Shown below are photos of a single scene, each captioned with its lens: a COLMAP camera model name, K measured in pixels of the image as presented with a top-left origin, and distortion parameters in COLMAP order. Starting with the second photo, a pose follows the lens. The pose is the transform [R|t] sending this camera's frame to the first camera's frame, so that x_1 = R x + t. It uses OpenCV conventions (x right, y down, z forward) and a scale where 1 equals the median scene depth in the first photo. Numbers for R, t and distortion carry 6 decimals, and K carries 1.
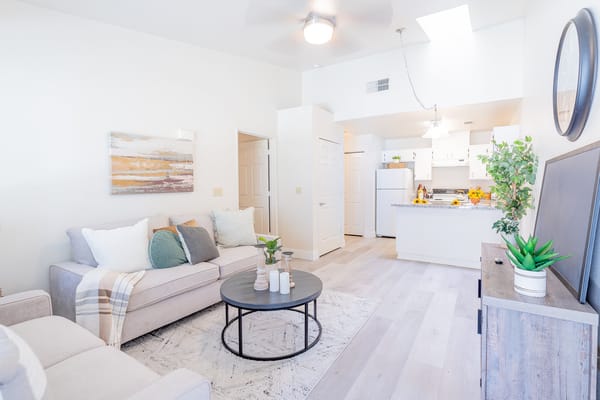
lens RADIAL K [[273.2, 0, 301.5], [0, 273.2, 201.1], [0, 0, 1]] dist [-0.015172, 0.000199]
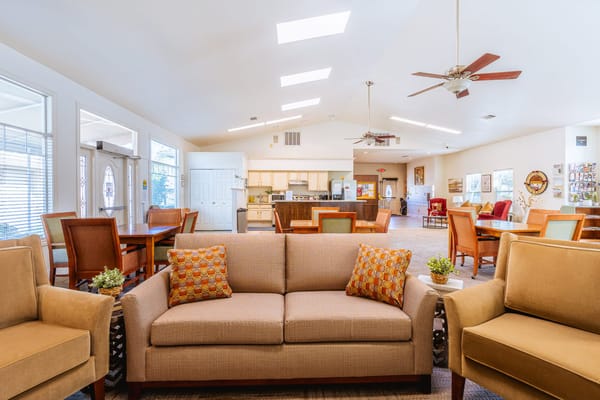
lens RADIAL K [[273.2, 0, 302.0], [0, 273.2, 199.0], [0, 0, 1]] dist [-0.015172, 0.000199]
pose [[-0.821789, 0.016224, -0.569561, 3.623549], [-0.038694, 0.995698, 0.084193, -0.184229], [0.568477, 0.091227, -0.817625, 3.036232]]
